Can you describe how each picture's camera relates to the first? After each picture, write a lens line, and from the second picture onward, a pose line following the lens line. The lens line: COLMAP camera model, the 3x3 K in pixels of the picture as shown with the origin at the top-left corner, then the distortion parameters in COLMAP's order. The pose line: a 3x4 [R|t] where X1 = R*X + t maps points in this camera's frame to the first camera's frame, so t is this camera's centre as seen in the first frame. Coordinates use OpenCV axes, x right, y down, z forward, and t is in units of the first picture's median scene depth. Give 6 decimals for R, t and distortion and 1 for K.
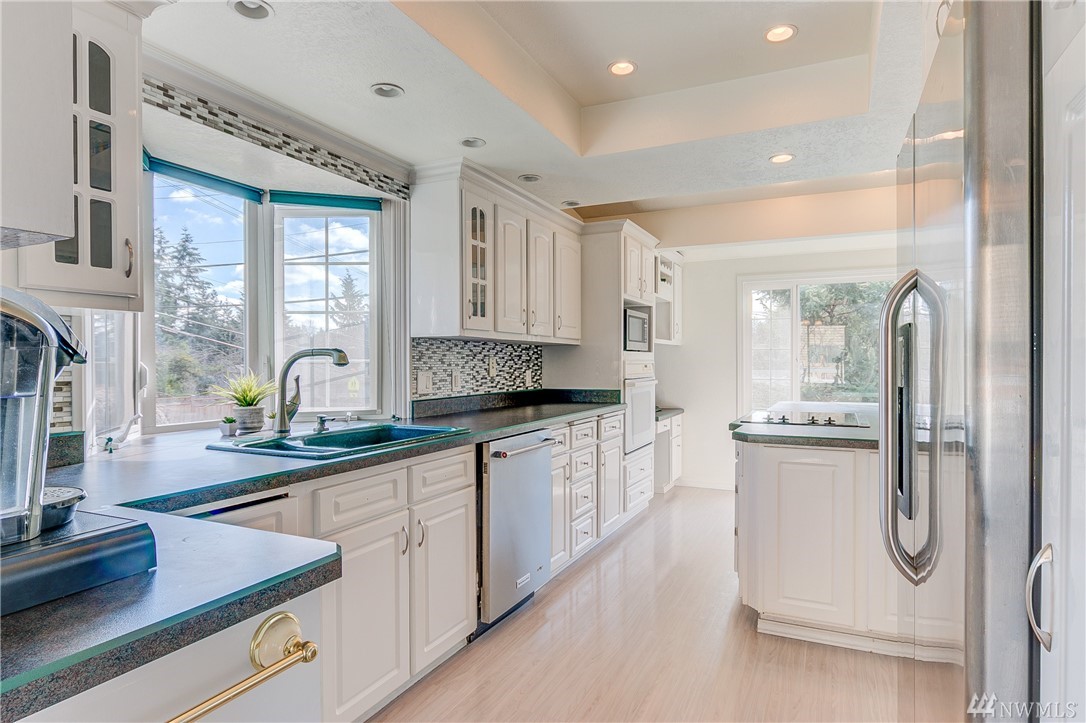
lens RADIAL K [[612.1, 0, 543.6], [0, 612.1, 368.2], [0, 0, 1]] dist [-0.006958, 0.002059]
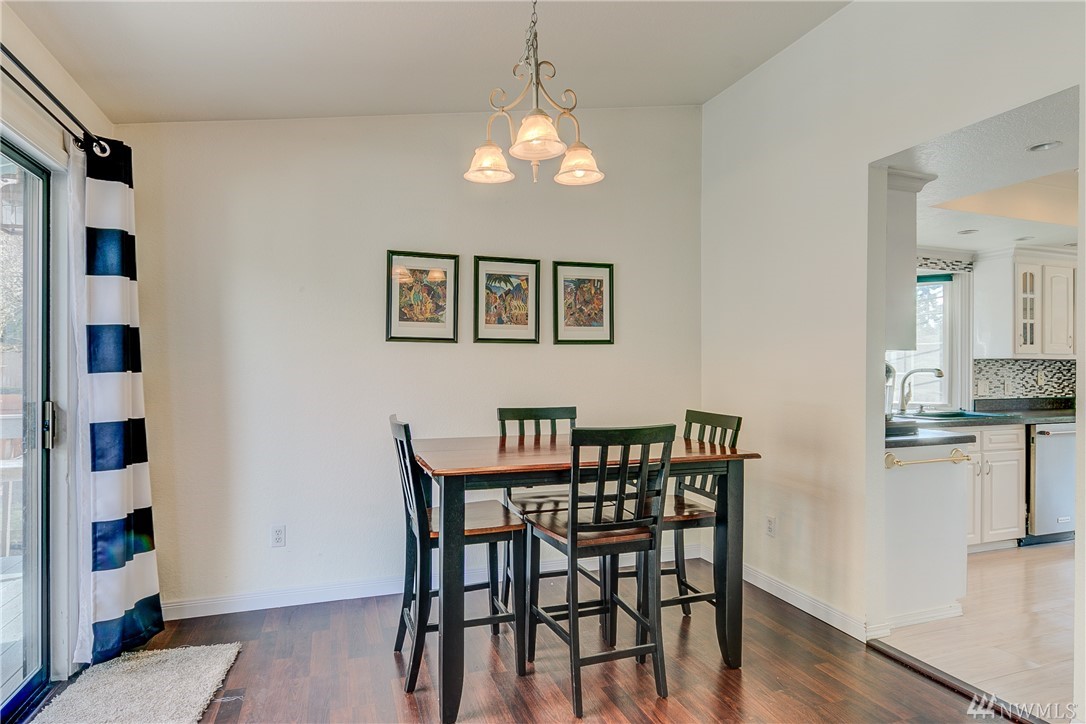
lens RADIAL K [[612.1, 0, 540.8], [0, 612.1, 372.4], [0, 0, 1]] dist [-0.006958, 0.002059]
pose [[0.712255, 0.004309, -0.701907, 0.088472], [-0.008641, 0.999959, -0.002630, -0.002157], [0.701867, 0.007939, 0.712264, -0.861758]]
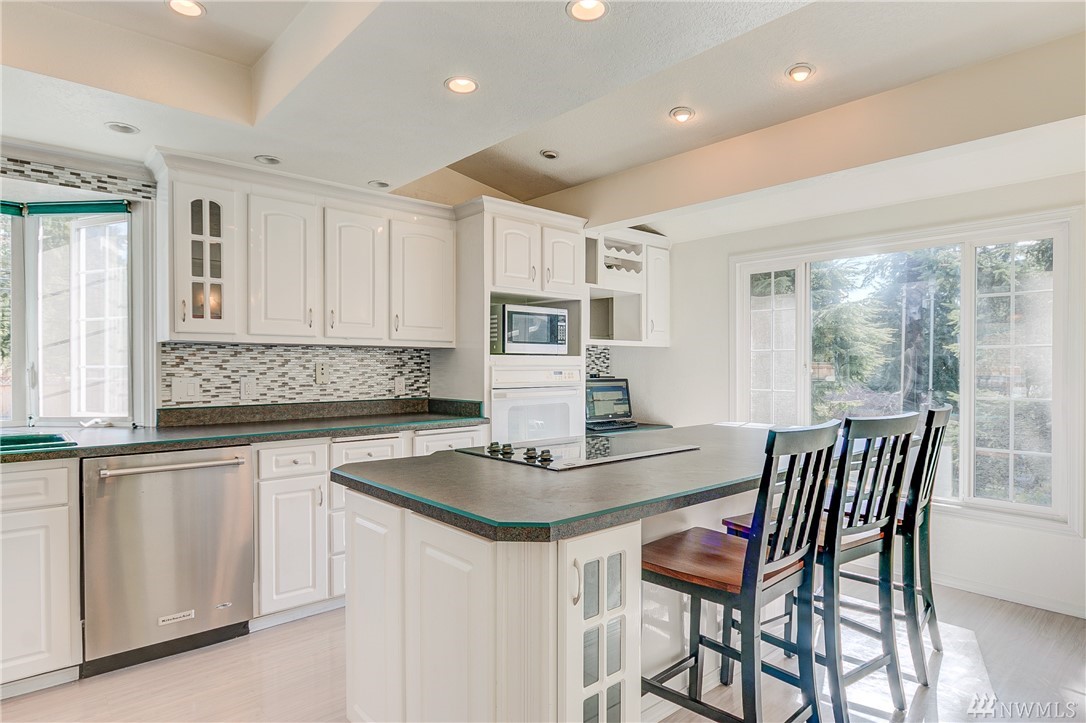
lens RADIAL K [[612.1, 0, 544.5], [0, 612.1, 368.4], [0, 0, 1]] dist [-0.006958, 0.002059]
pose [[0.922054, 0.001912, -0.387057, 0.686156], [-0.004244, 0.999978, -0.005170, -0.006844], [0.387038, 0.006409, 0.922041, 0.342574]]
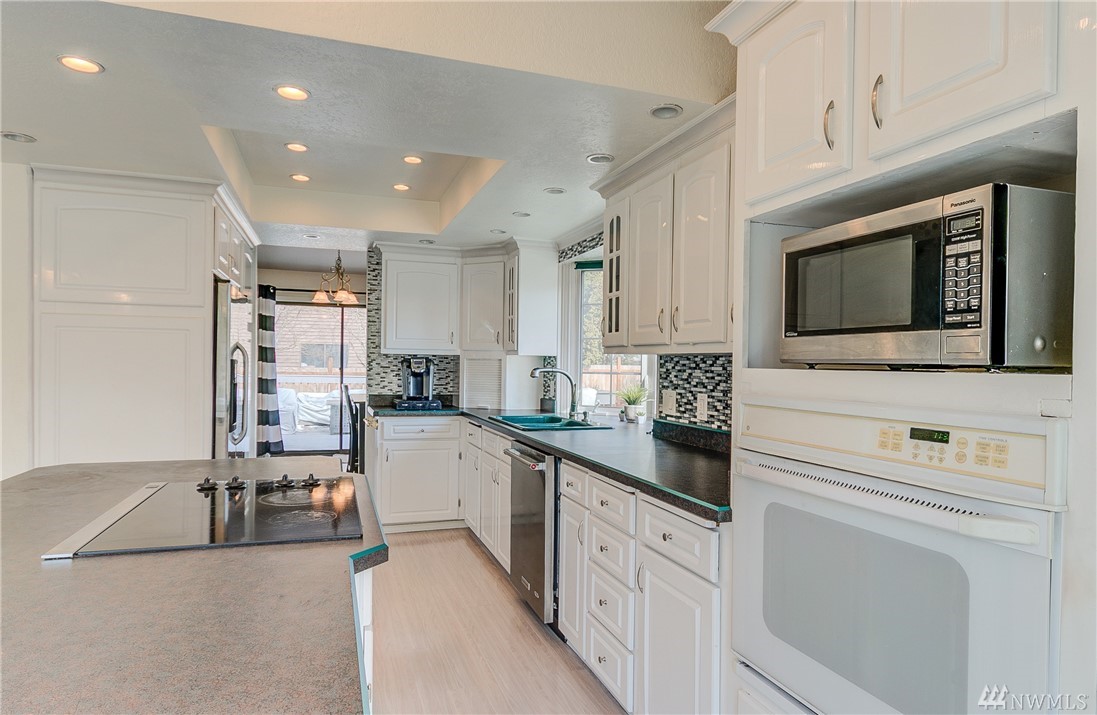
lens RADIAL K [[630.3, 0, 543.9], [0, 630.3, 362.5], [0, 0, 1]] dist [0.006191, -0.001962]
pose [[-0.708579, -0.011725, -0.705534, 0.627182], [-0.023031, 0.999714, 0.006516, -0.040052], [0.705256, 0.020867, -0.708646, 1.552908]]
